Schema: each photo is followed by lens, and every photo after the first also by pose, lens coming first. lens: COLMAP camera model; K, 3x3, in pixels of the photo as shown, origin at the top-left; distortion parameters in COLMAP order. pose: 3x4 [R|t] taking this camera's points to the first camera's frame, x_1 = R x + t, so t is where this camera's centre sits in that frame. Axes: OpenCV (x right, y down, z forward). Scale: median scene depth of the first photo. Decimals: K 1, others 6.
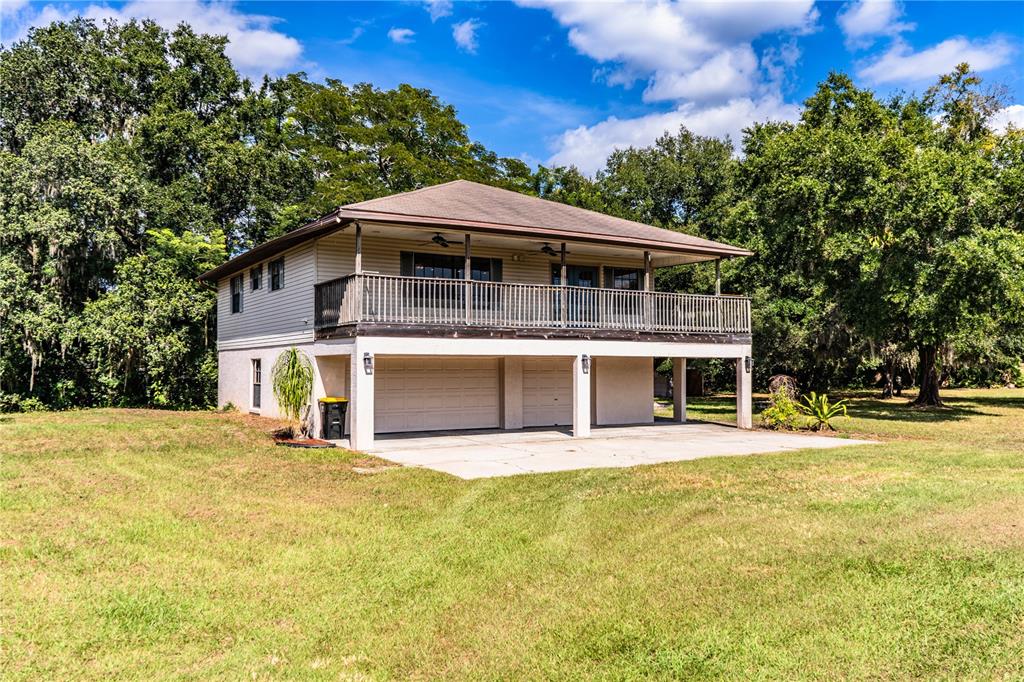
lens RADIAL K [[818.4, 0, 513.5], [0, 818.4, 340.2], [0, 0, 1]] dist [-0.006128, 0.003891]
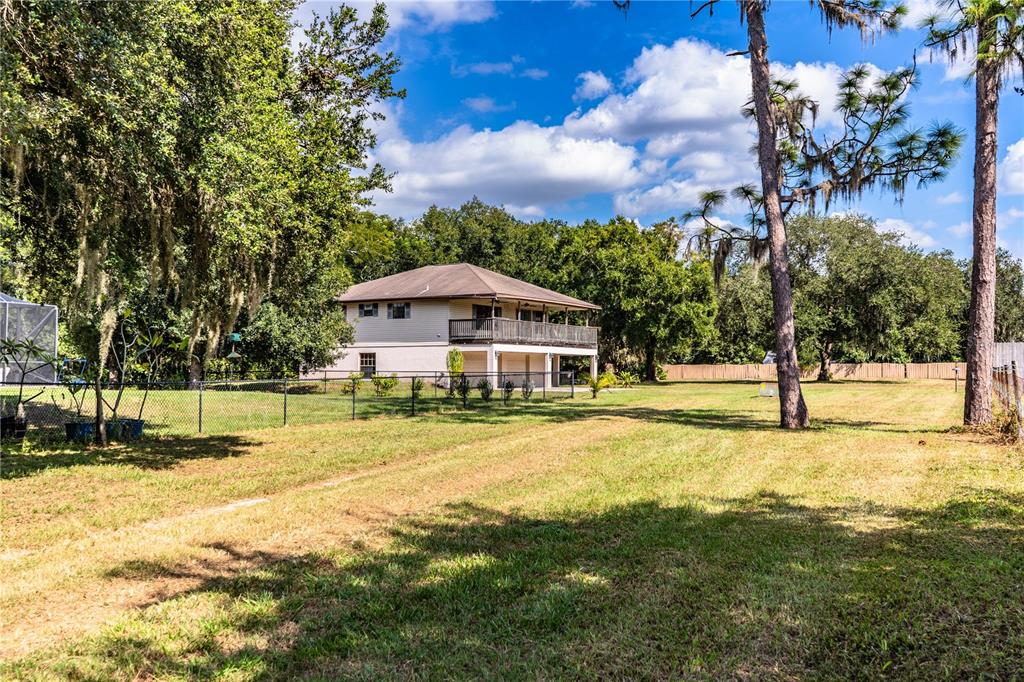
lens RADIAL K [[966.5, 0, 511.9], [0, 966.5, 344.1], [0, 0, 1]] dist [0.019749, 0.000000]
pose [[0.895605, 0.017728, 0.444497, -1.028972], [-0.018910, 0.999820, -0.001775, 0.000050], [-0.444448, -0.006816, 0.895779, -1.171486]]
